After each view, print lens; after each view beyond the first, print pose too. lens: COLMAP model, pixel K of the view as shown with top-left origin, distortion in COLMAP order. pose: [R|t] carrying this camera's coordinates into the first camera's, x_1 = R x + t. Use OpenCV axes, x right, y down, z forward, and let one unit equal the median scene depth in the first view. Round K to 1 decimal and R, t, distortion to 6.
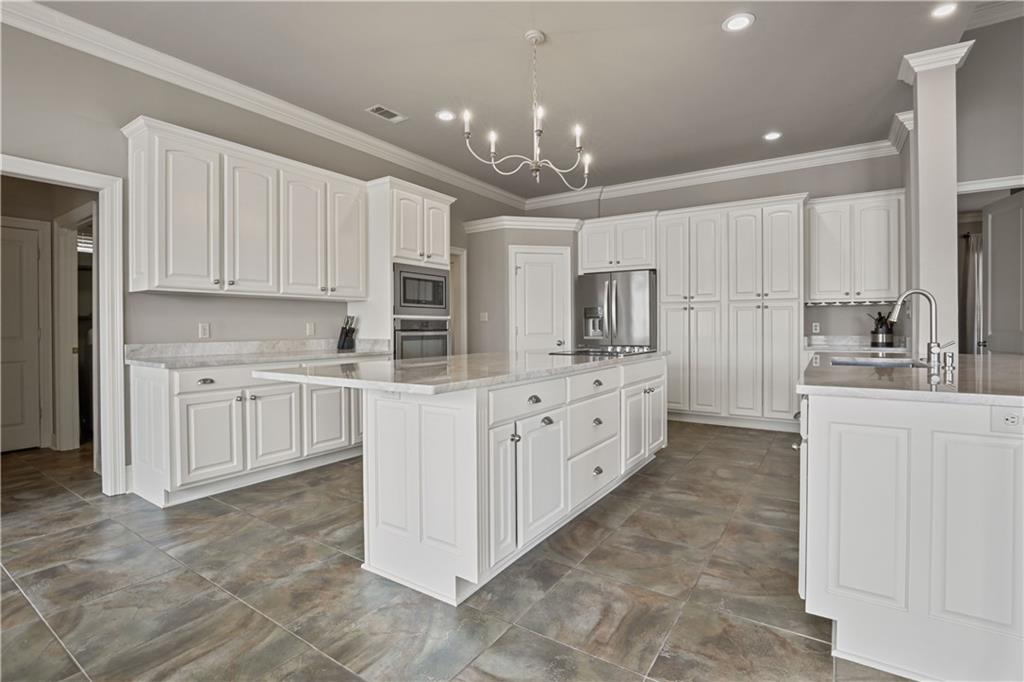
lens RADIAL K [[480.4, 0, 513.7], [0, 480.4, 328.8], [0, 0, 1]] dist [-0.022207, 0.000629]
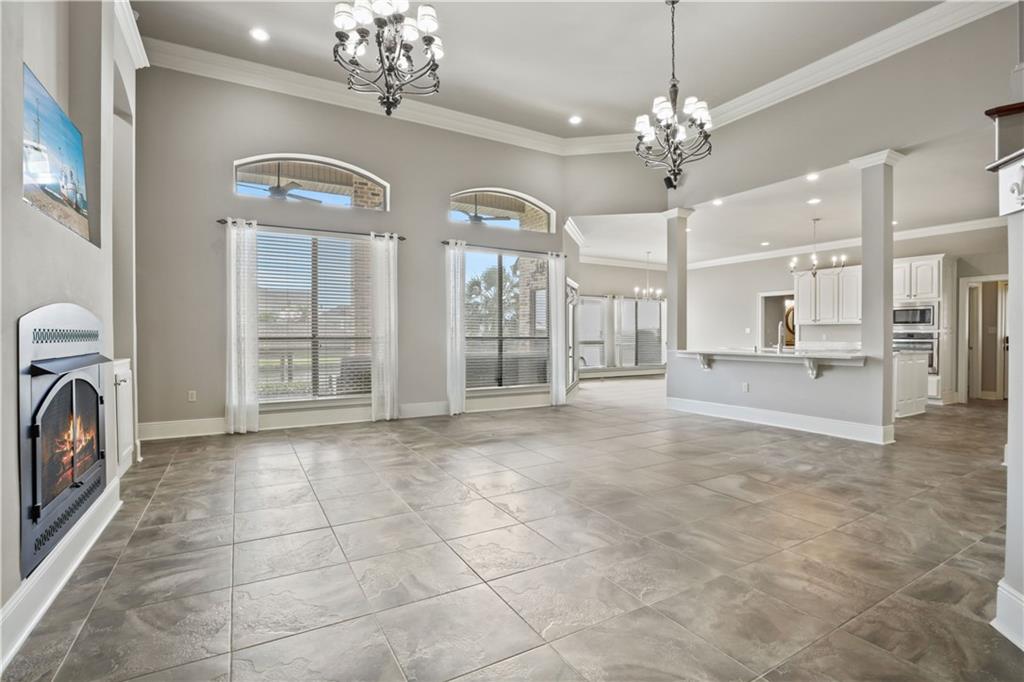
lens RADIAL K [[478.3, 0, 512.0], [0, 478.3, 341.0], [0, 0, 1]] dist [-0.028176, 0.000237]
pose [[-0.444498, 0.011283, -0.895709, 1.947254], [-0.004922, 0.999875, 0.015038, -0.006520], [0.895766, 0.011093, -0.444387, 0.448352]]
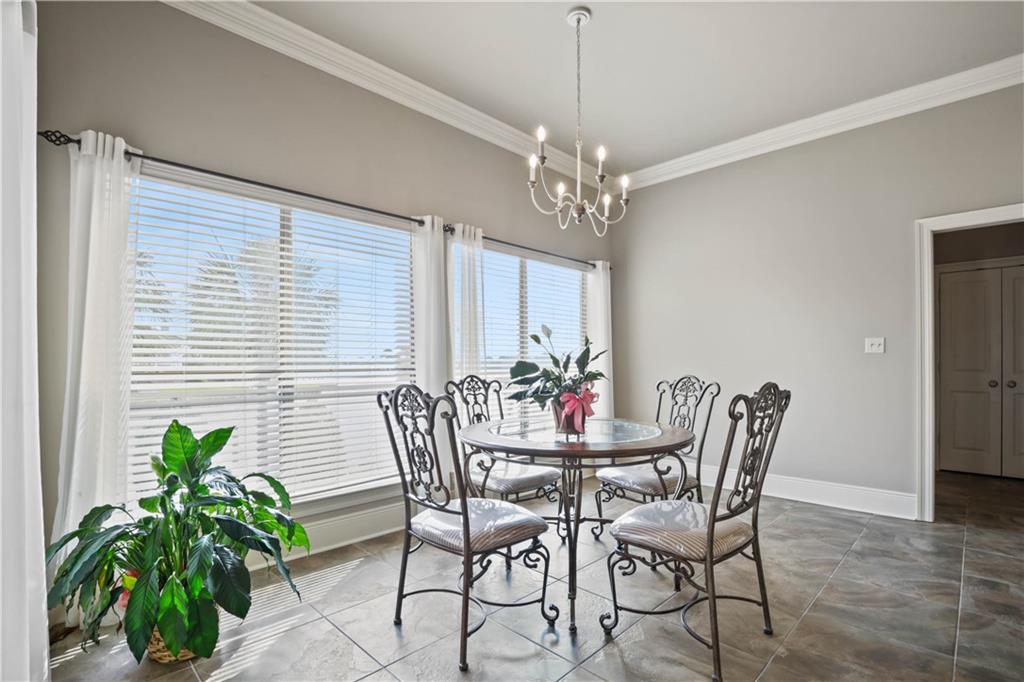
lens RADIAL K [[480.4, 0, 512.8], [0, 480.4, 349.4], [0, 0, 1]] dist [-0.037868, 0.010102]
pose [[-0.188909, -0.026892, -0.981626, 0.103819], [-0.001240, 0.999631, -0.027147, -0.000914], [0.981994, -0.003911, -0.188872, 0.031399]]
